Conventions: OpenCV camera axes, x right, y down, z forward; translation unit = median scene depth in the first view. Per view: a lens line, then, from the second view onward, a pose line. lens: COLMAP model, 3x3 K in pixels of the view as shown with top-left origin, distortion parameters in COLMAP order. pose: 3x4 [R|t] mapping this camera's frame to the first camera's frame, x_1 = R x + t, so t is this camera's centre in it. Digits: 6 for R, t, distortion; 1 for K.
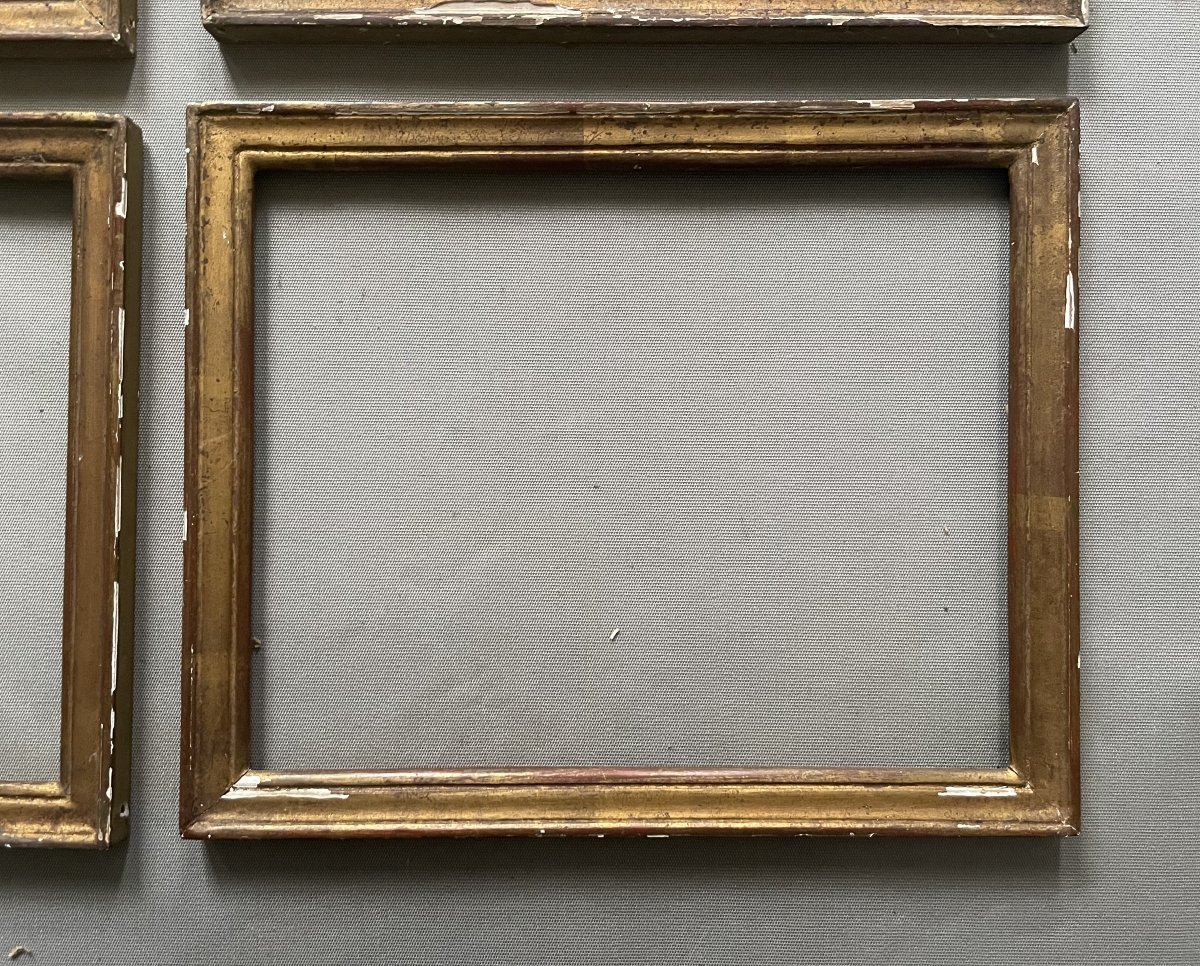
lens RADIAL K [[1024.6, 0, 600.0], [0, 1024.6, 483.0], [0, 0, 1]] dist [0.063680, -0.067489]
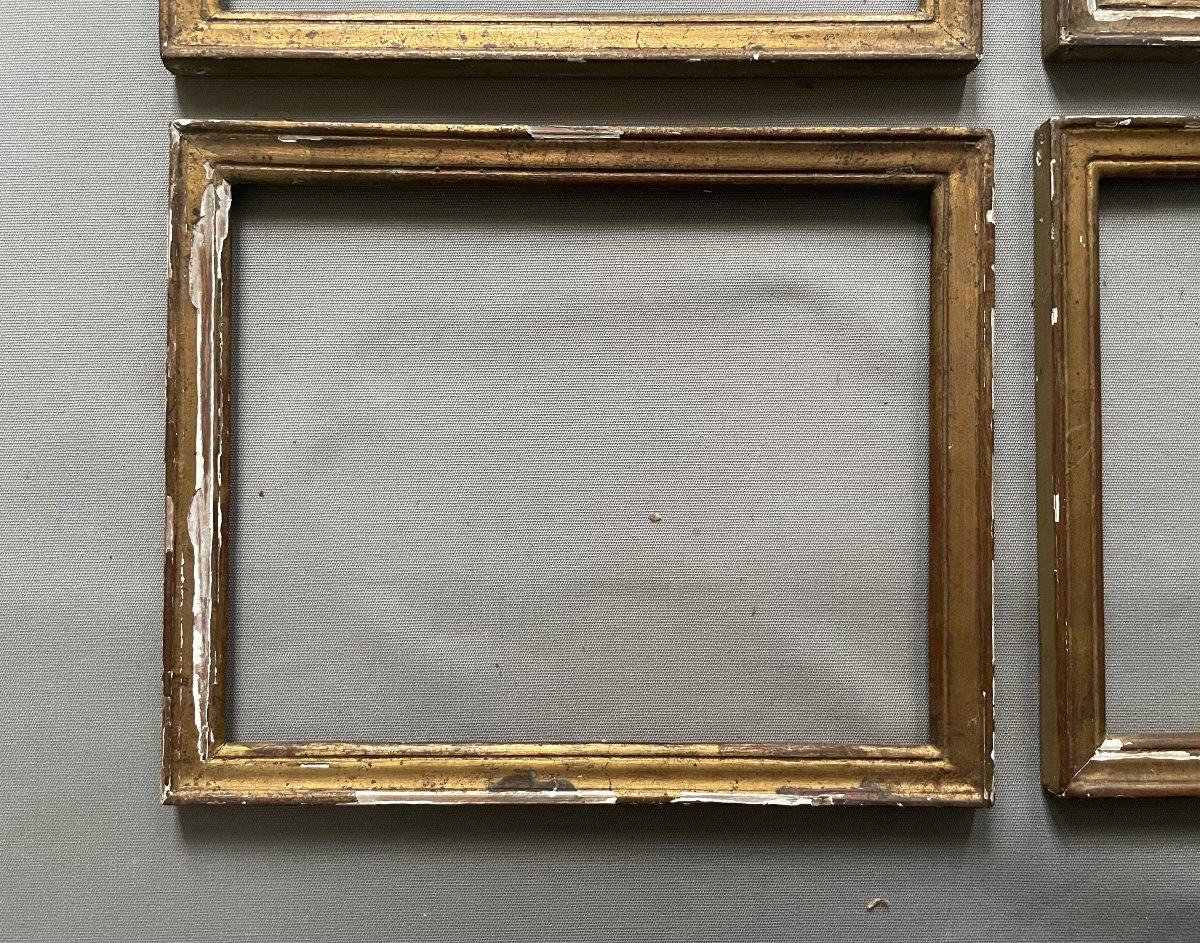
lens RADIAL K [[982.7, 0, 600.0], [0, 982.7, 471.5], [0, 0, 1]] dist [0.073681, -0.088256]
pose [[0.999598, -0.007167, 0.027445, -0.898675], [0.007126, 0.999973, 0.001585, -0.002251], [-0.027455, -0.001389, 0.999622, -0.026213]]
